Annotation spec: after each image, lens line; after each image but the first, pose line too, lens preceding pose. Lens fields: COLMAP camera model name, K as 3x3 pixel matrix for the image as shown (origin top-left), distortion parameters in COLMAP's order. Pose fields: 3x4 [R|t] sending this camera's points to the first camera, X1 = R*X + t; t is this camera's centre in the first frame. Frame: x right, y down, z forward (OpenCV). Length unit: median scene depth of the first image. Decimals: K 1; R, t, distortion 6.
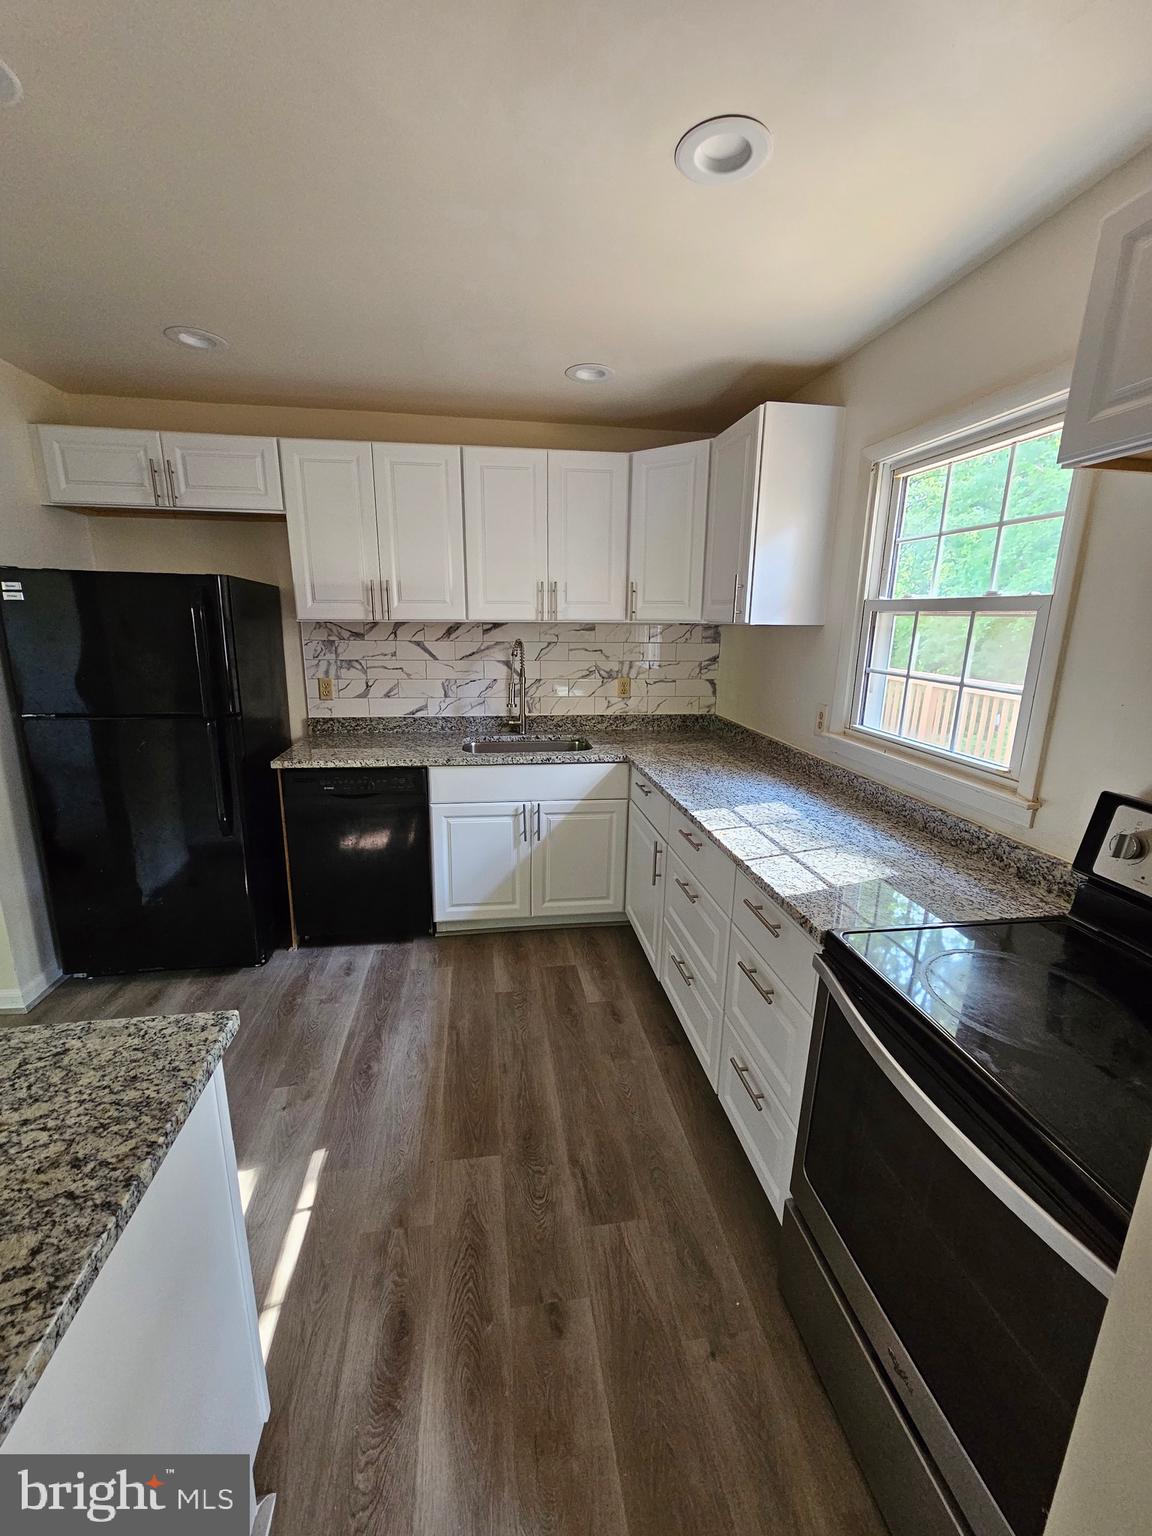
lens RADIAL K [[625.7, 0, 574.0], [0, 625.7, 767.3], [0, 0, 1]] dist [-0.000788, -0.000432]
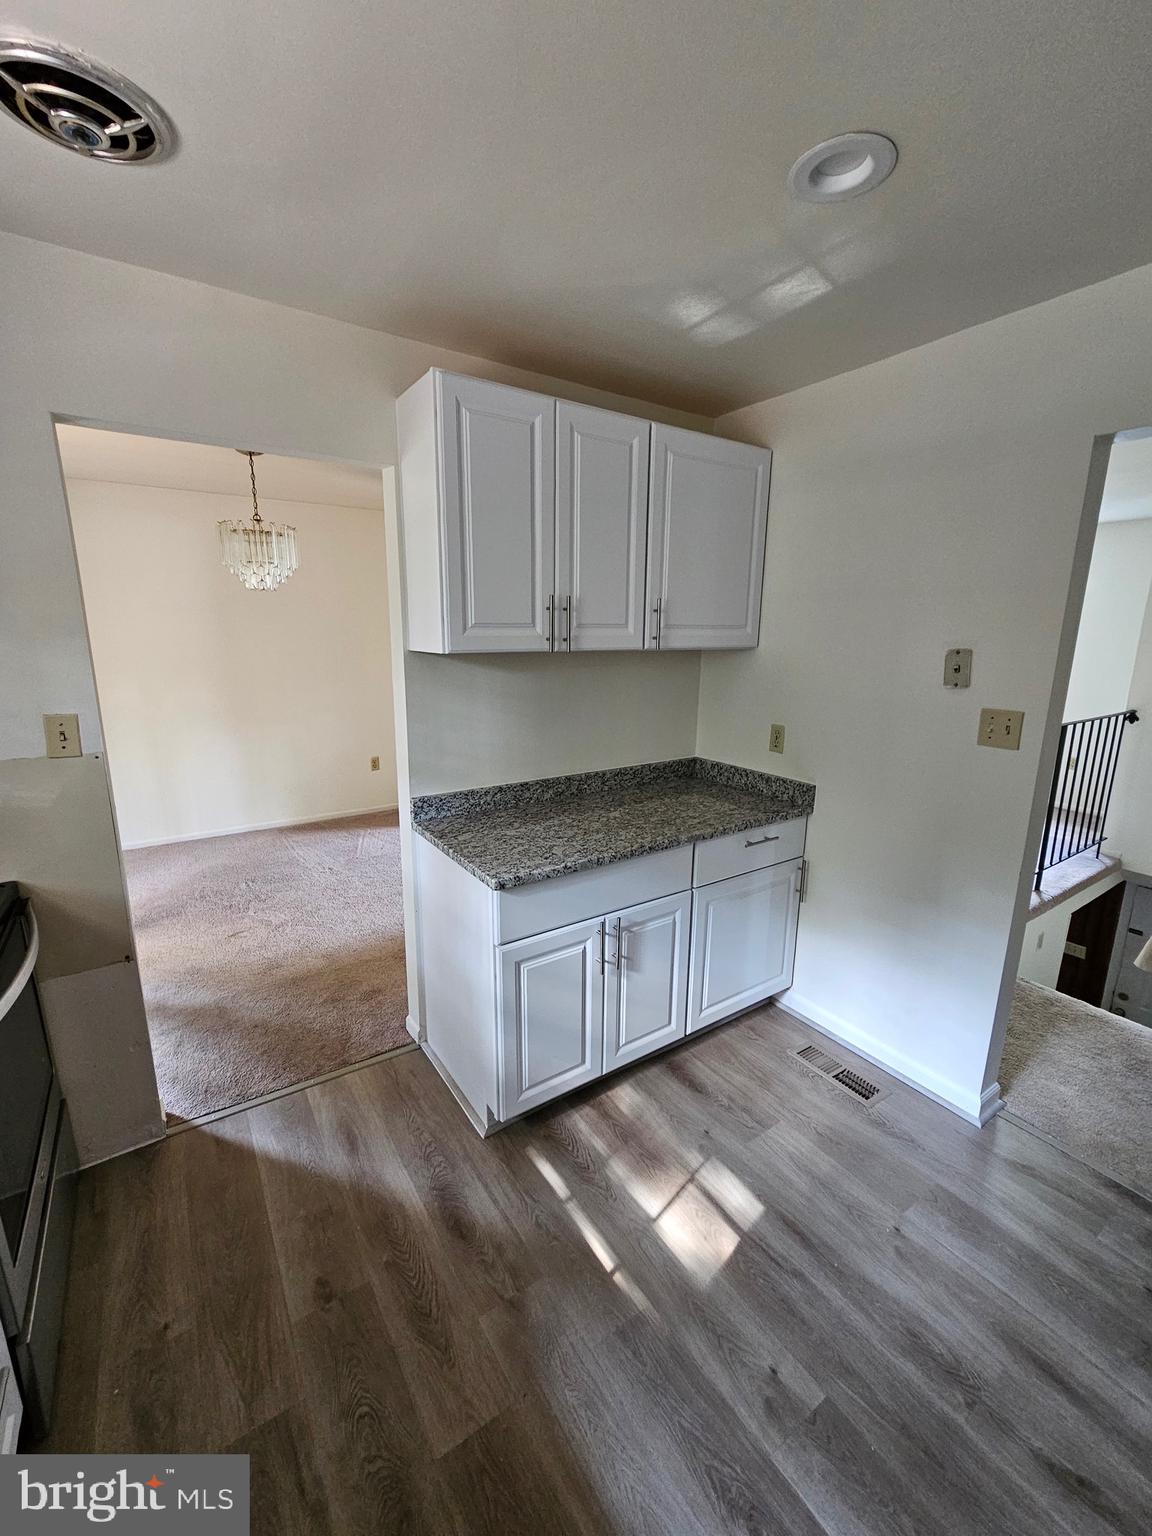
lens RADIAL K [[625.7, 0, 577.1], [0, 625.7, 763.4], [0, 0, 1]] dist [-0.000788, -0.000432]
pose [[-0.902125, 0.070057, -0.425750, -0.025360], [-0.124086, 0.902923, 0.411501, -0.438336], [0.413248, 0.424055, -0.805856, 1.610096]]
